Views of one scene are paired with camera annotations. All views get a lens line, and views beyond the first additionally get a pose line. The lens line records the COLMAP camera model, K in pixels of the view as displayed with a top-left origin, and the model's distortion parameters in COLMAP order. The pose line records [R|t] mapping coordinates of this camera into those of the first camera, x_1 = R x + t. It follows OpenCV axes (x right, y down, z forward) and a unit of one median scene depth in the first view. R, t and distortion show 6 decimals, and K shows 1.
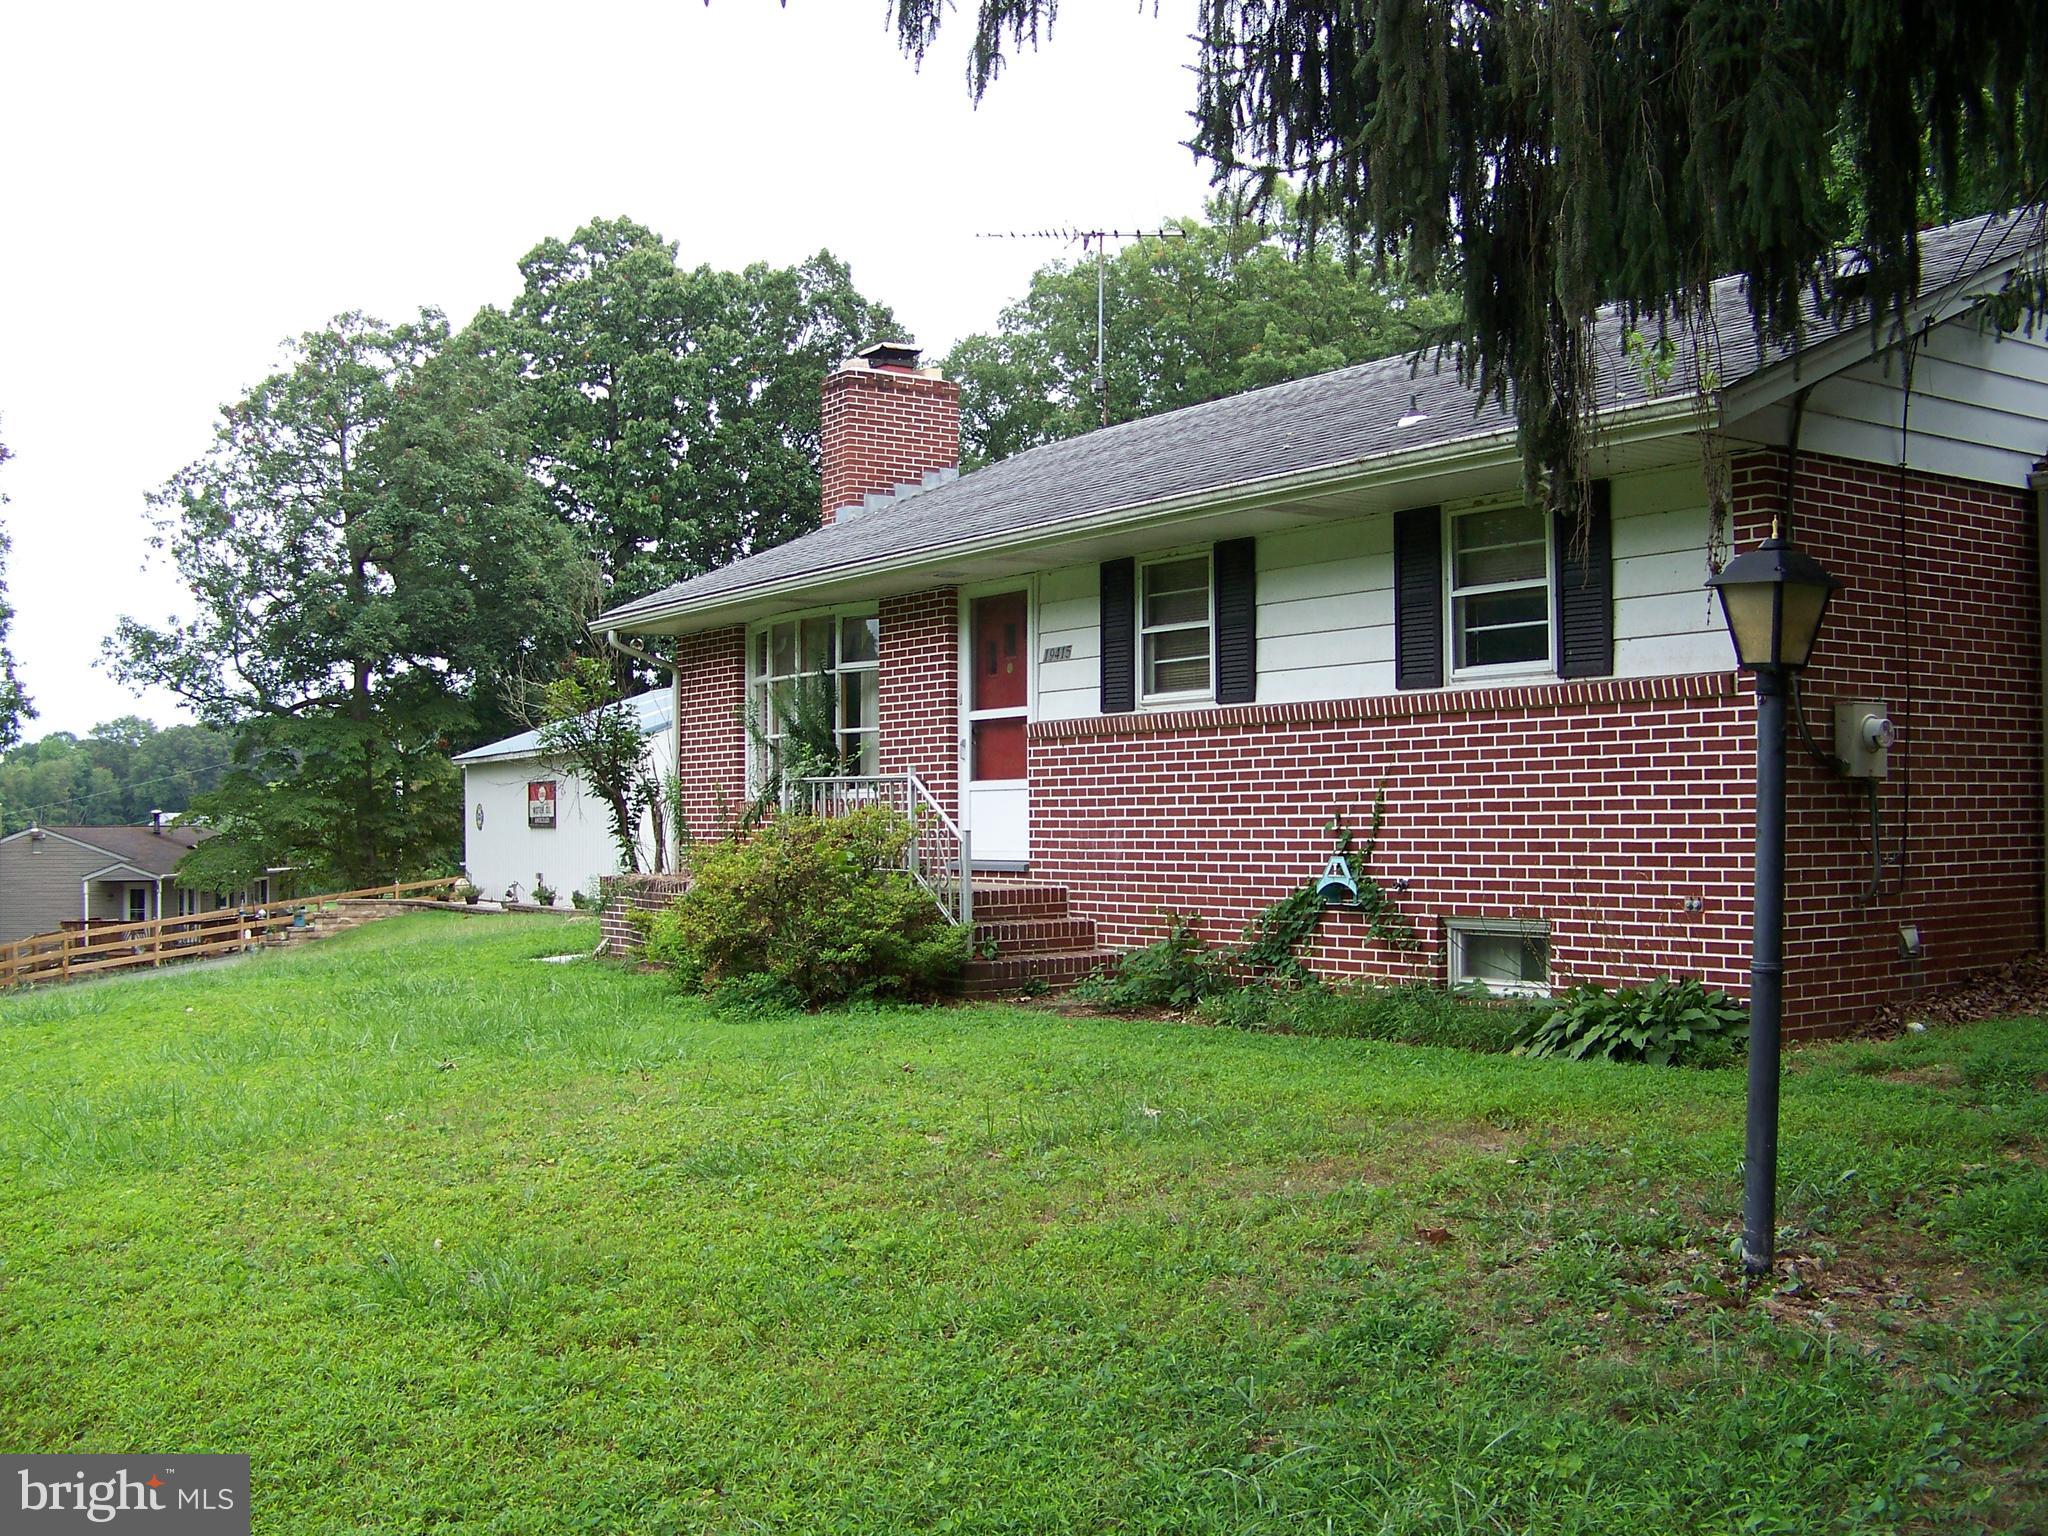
lens RADIAL K [[2164.9, 0, 1024.0], [0, 2164.9, 768.0], [0, 0, 1]] dist [-0.250780, 0.359192]
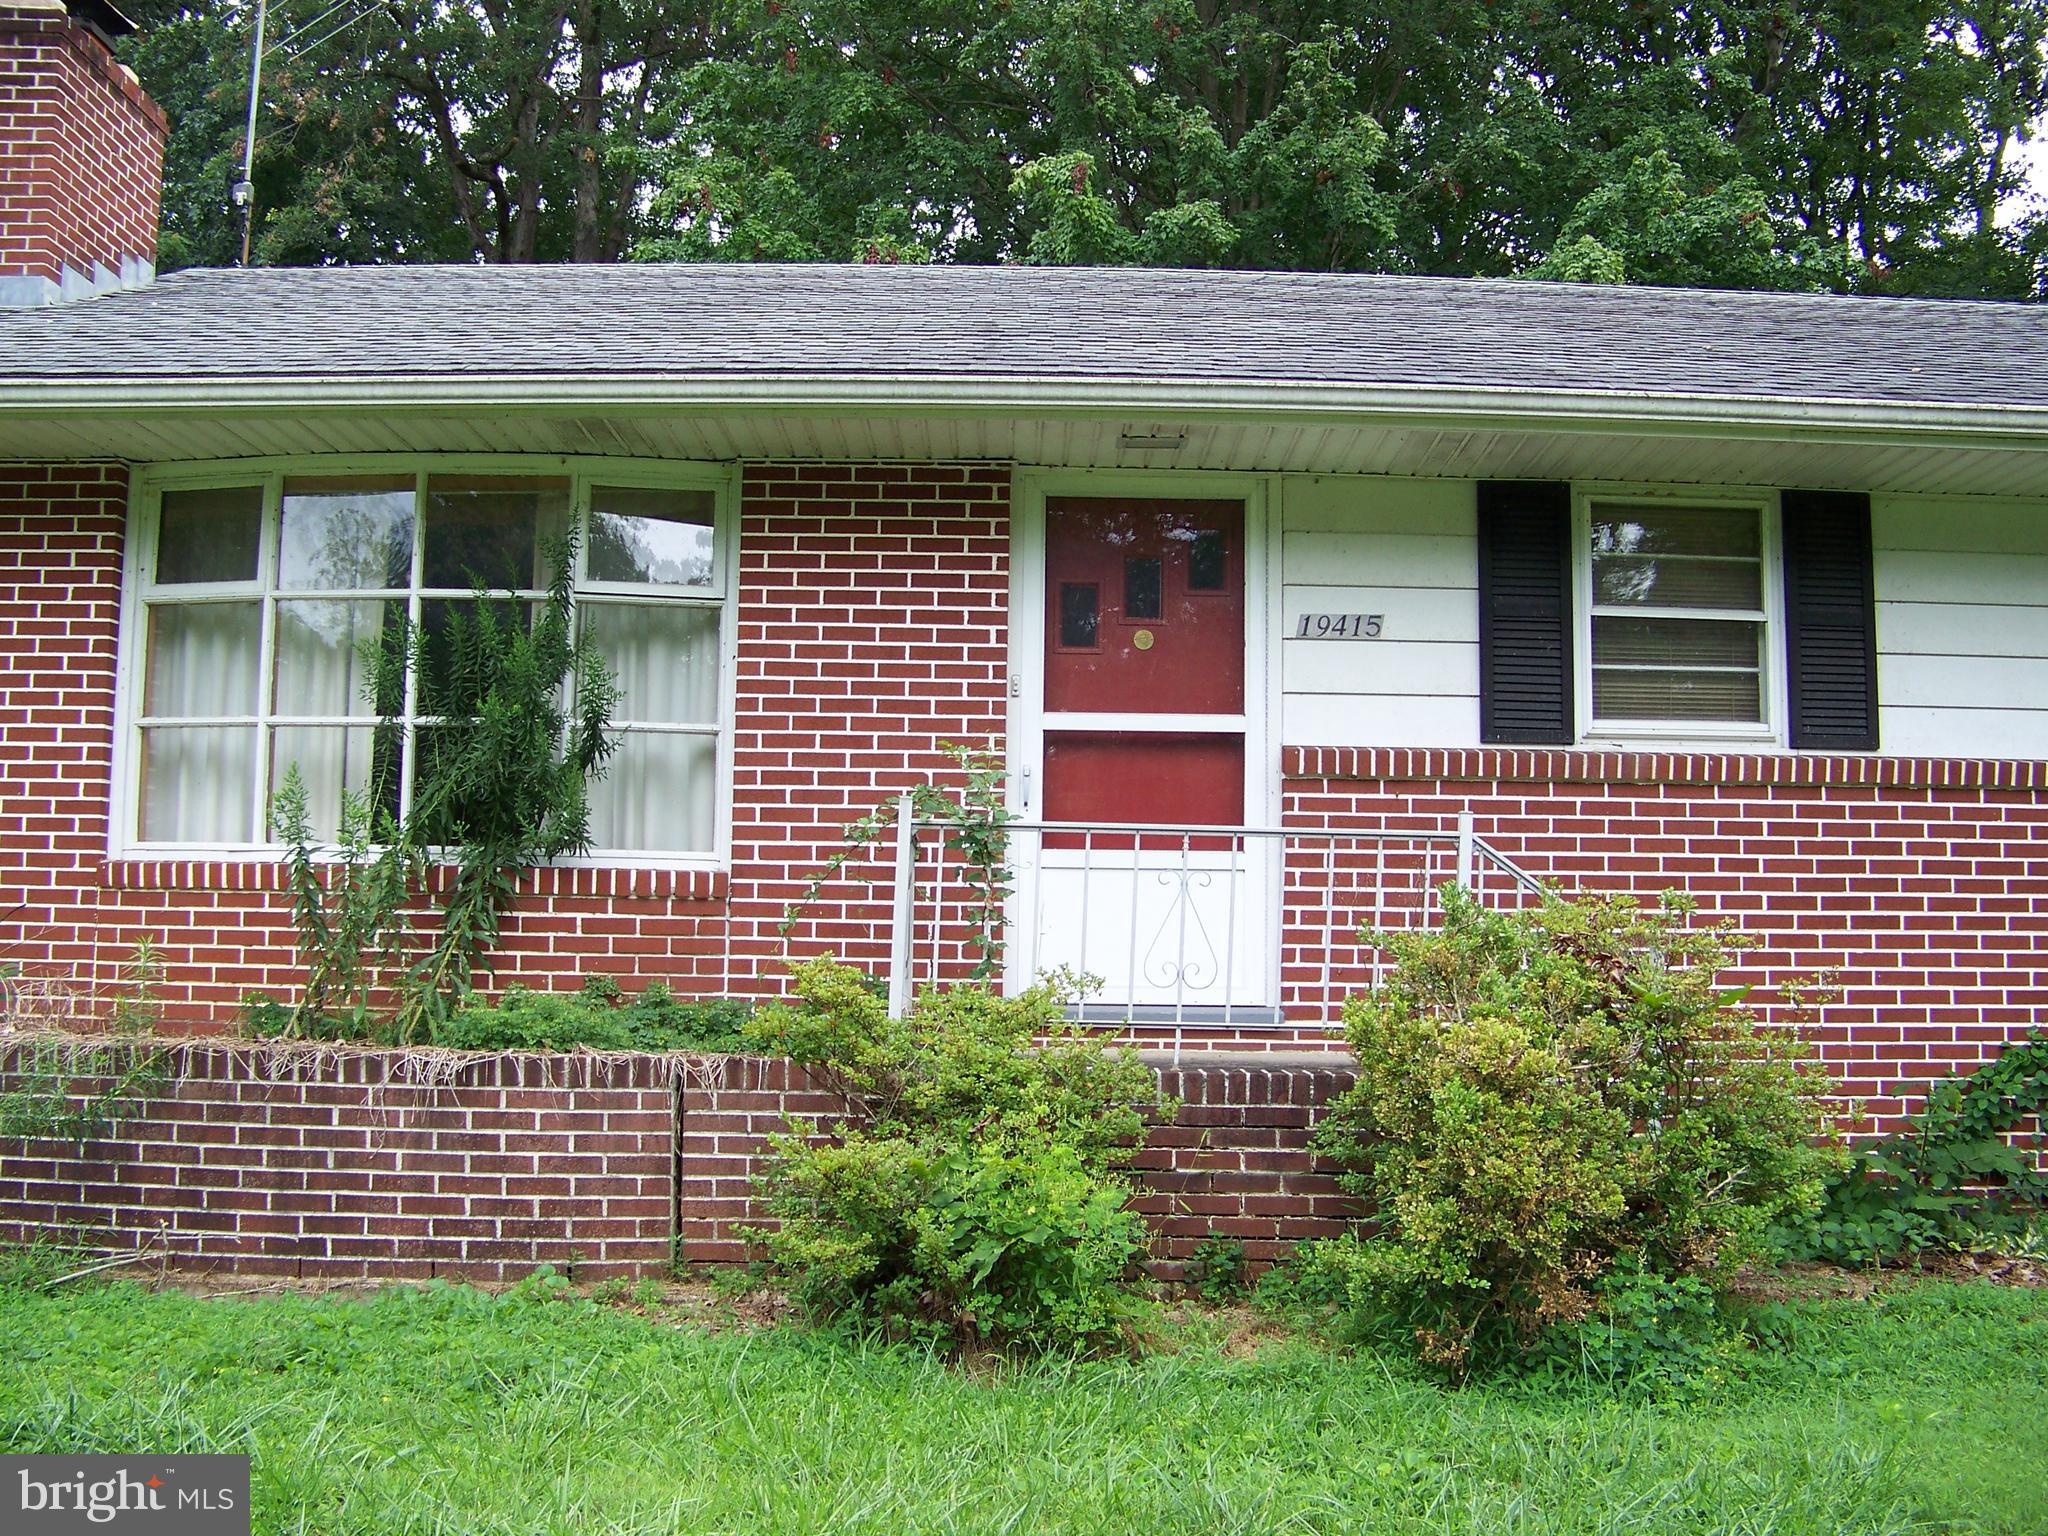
lens RADIAL K [[2164.9, 0, 1024.0], [0, 2164.9, 768.0], [0, 0, 1]] dist [-0.250780, 0.359192]
pose [[0.568784, 0.073068, 0.819235, -0.471931], [-0.041359, 0.997327, -0.060237, 0.018931], [-0.821446, 0.000379, 0.570286, 0.756936]]
